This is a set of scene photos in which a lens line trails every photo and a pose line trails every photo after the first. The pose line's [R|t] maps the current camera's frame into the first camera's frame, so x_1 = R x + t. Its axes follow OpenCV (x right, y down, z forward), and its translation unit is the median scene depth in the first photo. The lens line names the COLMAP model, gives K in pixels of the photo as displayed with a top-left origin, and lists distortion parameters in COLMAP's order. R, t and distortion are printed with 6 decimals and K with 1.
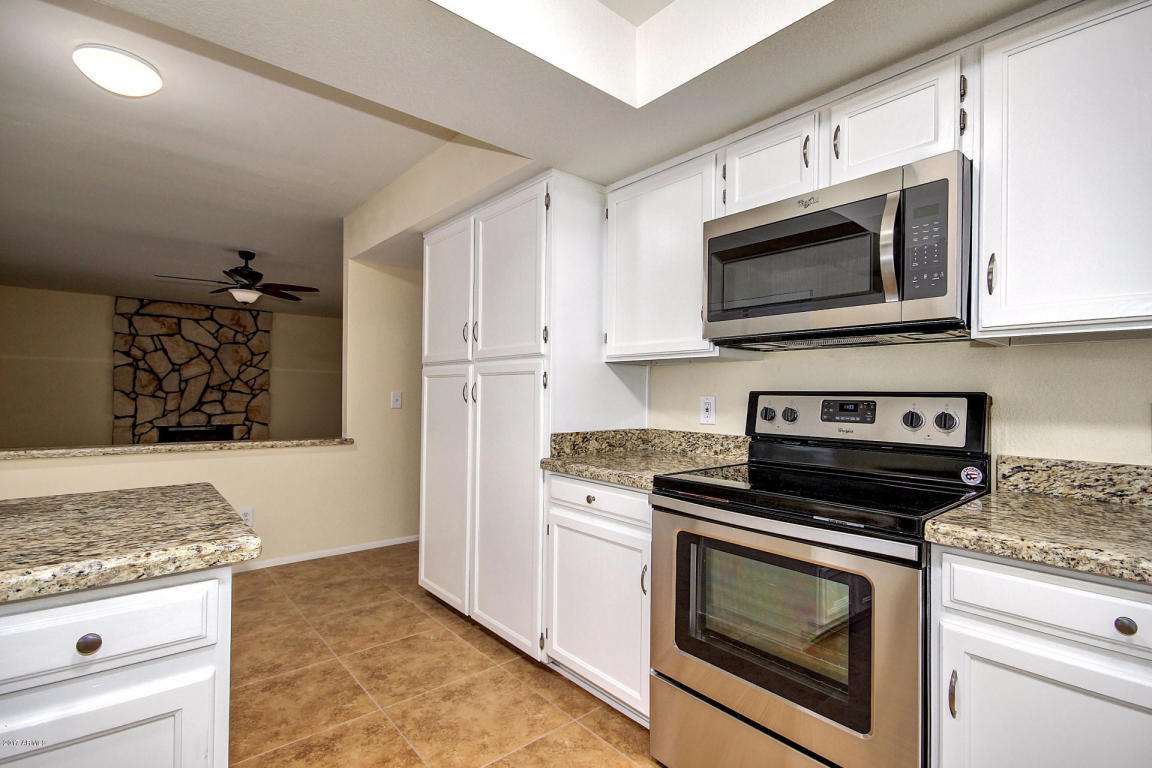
lens RADIAL K [[531.7, 0, 581.5], [0, 531.7, 387.3], [0, 0, 1]] dist [0.016477, -0.008848]
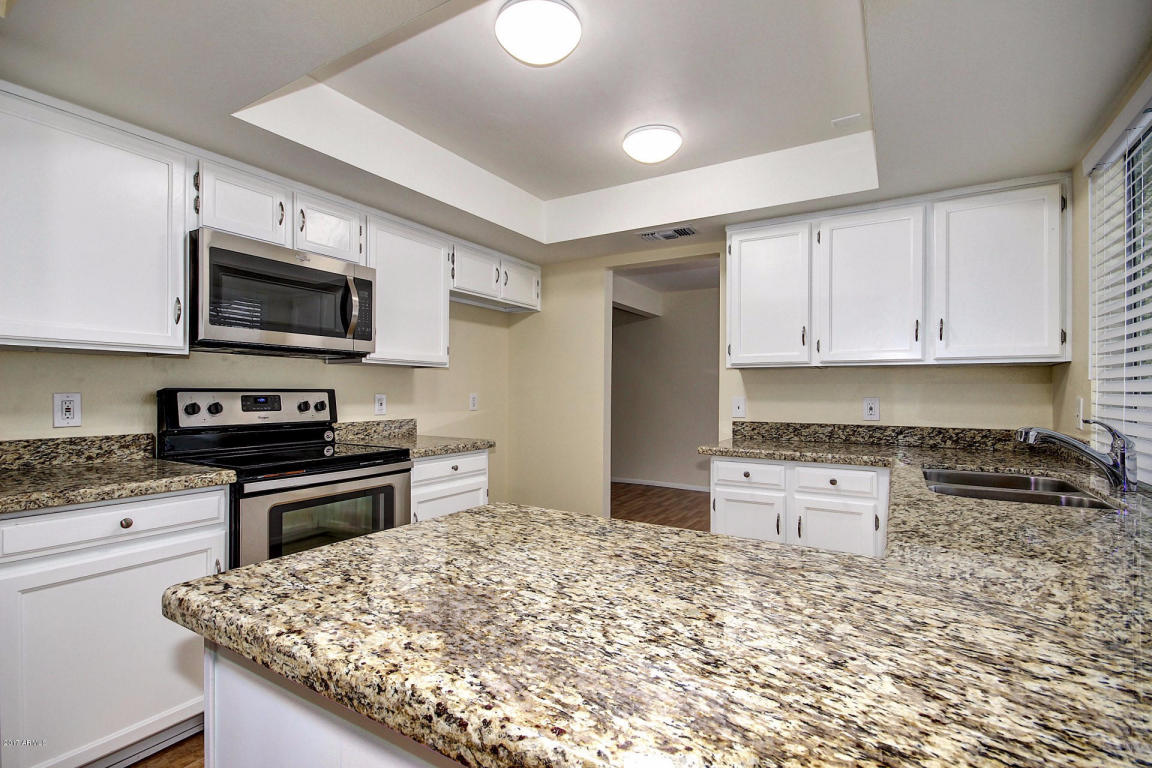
lens RADIAL K [[531.7, 0, 569.1], [0, 531.7, 390.3], [0, 0, 1]] dist [0.016477, -0.008848]
pose [[-0.301718, -0.003119, 0.953392, -0.937589], [-0.015418, 0.999880, -0.001608, 0.001712], [-0.953273, -0.015185, -0.301730, 0.597678]]
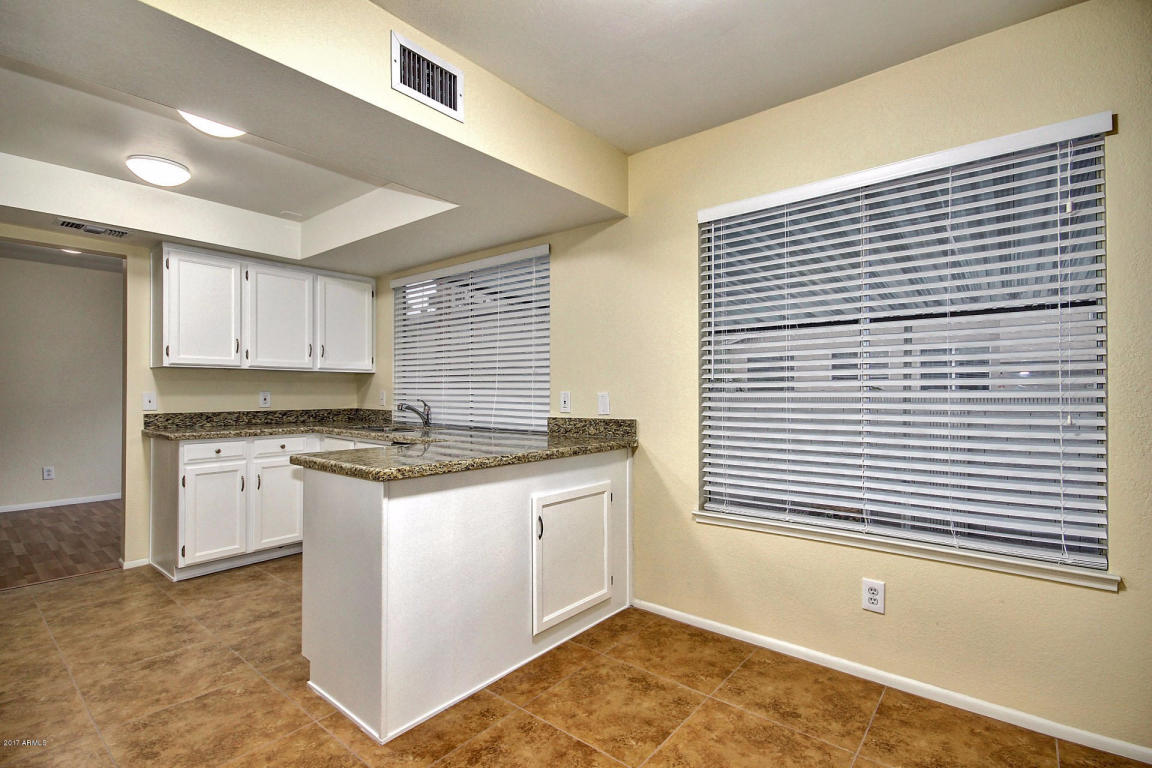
lens RADIAL K [[531.7, 0, 573.3], [0, 531.7, 387.0], [0, 0, 1]] dist [0.016477, -0.008848]
pose [[-0.987772, -0.008358, -0.155678, -0.666161], [-0.005760, 0.999837, -0.017130, 0.017746], [0.155796, -0.016024, -0.987659, 1.628857]]
